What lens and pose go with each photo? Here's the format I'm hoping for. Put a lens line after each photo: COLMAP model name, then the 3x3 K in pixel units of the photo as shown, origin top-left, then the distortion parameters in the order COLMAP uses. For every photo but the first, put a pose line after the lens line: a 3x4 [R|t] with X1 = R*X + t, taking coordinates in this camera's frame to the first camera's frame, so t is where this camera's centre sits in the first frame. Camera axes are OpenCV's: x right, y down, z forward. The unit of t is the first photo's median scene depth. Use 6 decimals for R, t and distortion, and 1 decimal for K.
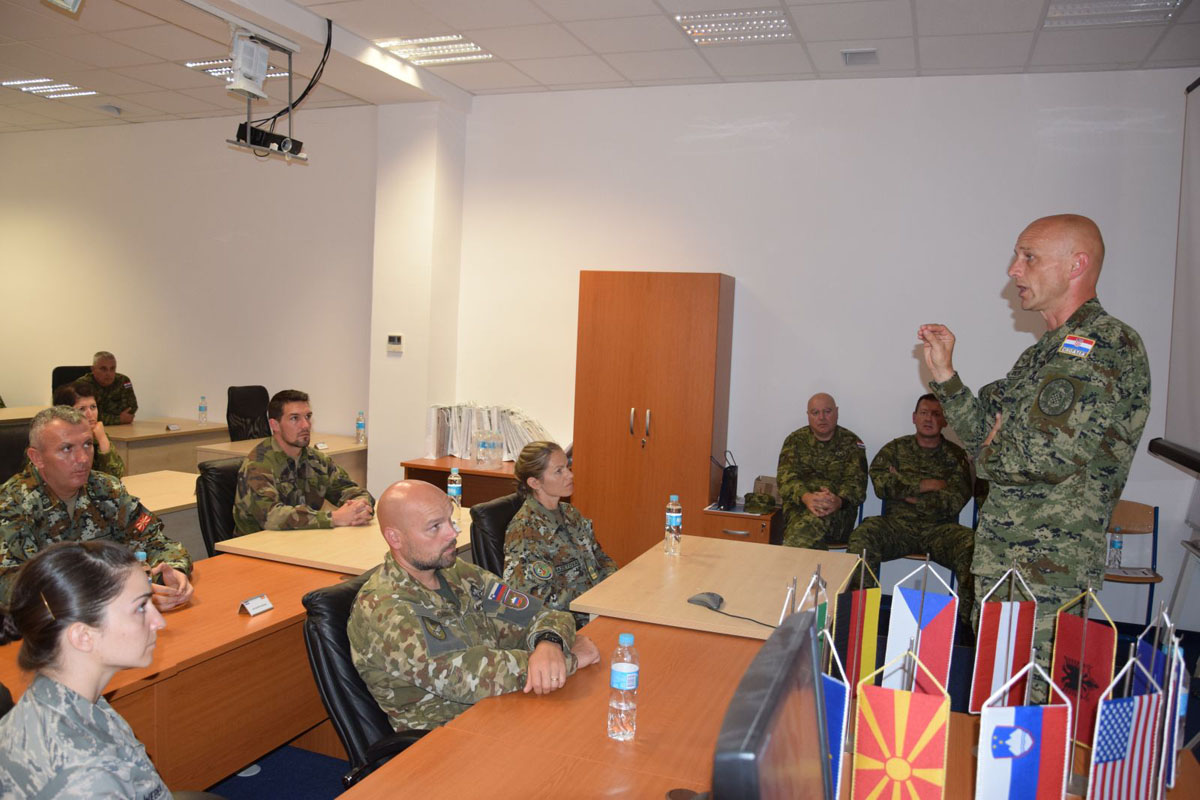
lens RADIAL K [[937.7, 0, 600.0], [0, 937.7, 400.0], [0, 0, 1]] dist [-0.071995, 0.002281]
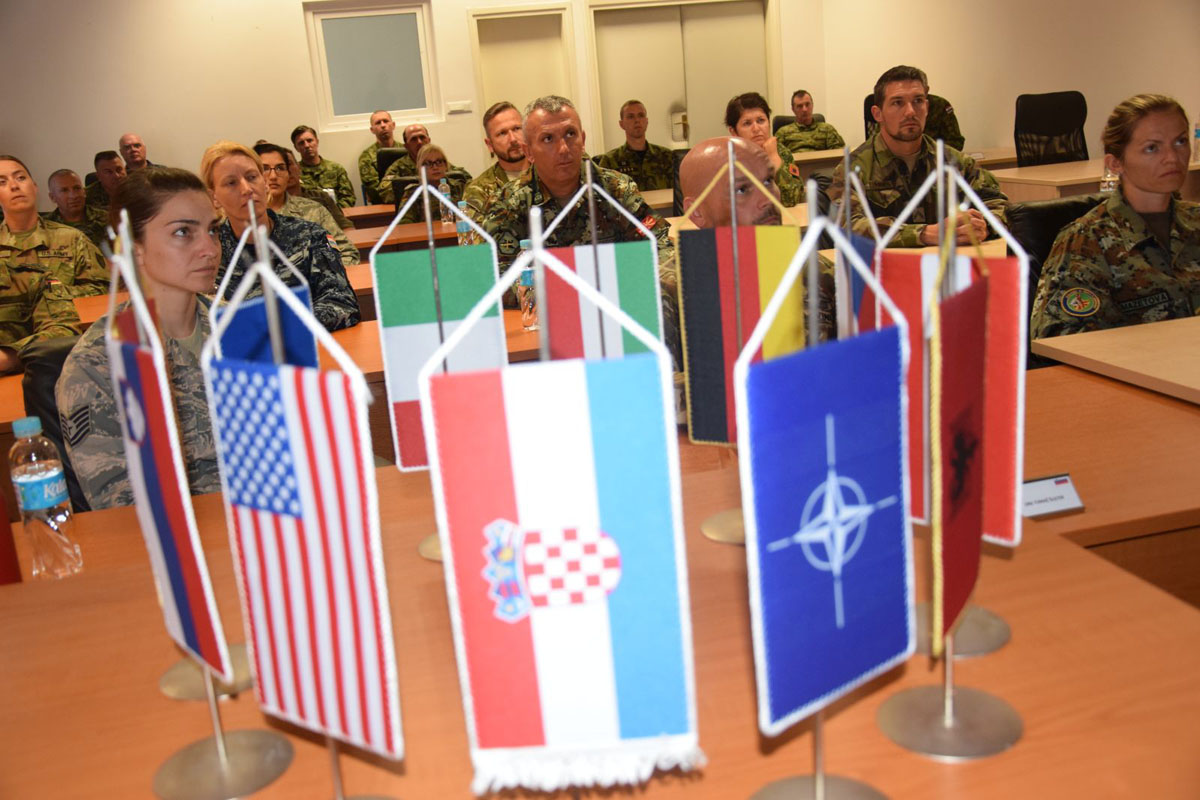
lens RADIAL K [[1168.6, 0, 600.0], [0, 1168.6, 400.0], [0, 0, 1]] dist [-0.004790, -0.000135]
pose [[0.584952, 0.117345, -0.802535, 0.424096], [0.049429, 0.982482, 0.179684, 0.100415], [0.809561, -0.144774, 0.568904, 0.321270]]
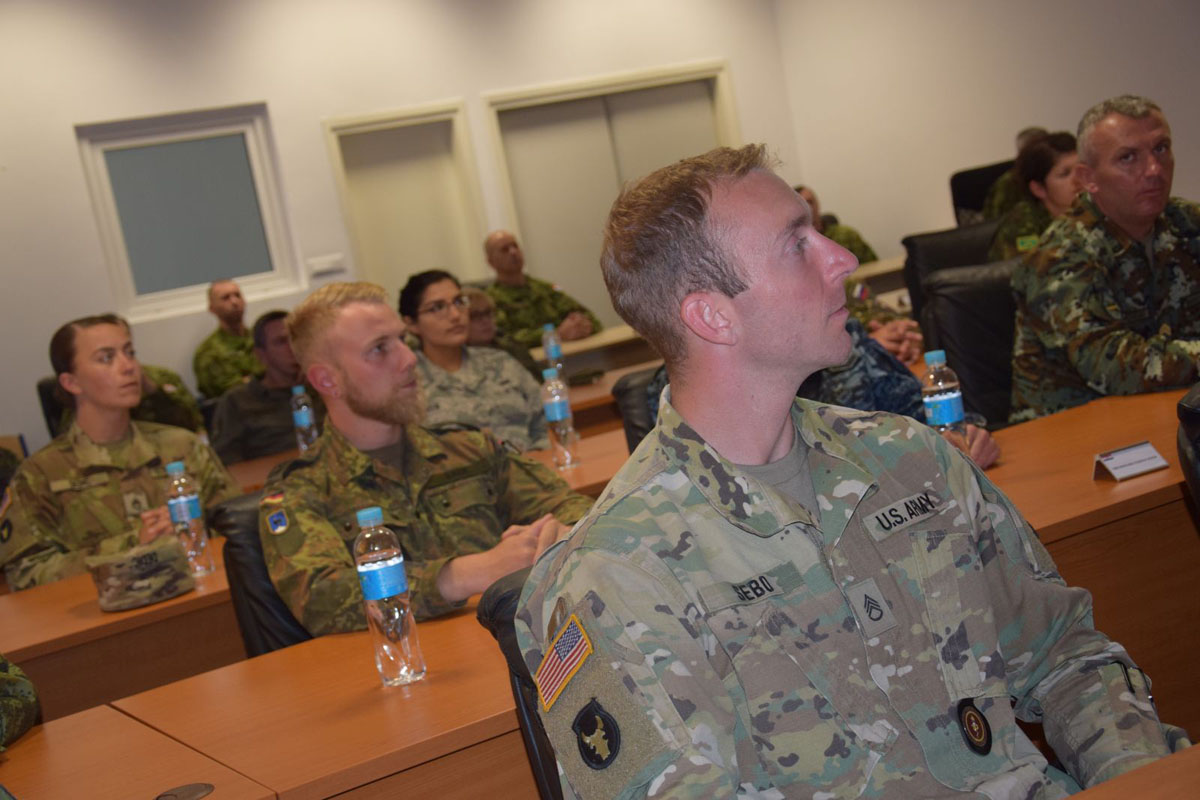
lens RADIAL K [[1788.8, 0, 600.0], [0, 1788.8, 400.0], [0, 0, 1]] dist [0.207050, -0.001334]
pose [[0.760447, -0.123908, -0.637470, -0.061936], [0.176409, 0.984131, 0.019151, 0.129424], [0.624981, -0.127019, 0.770237, -0.258794]]
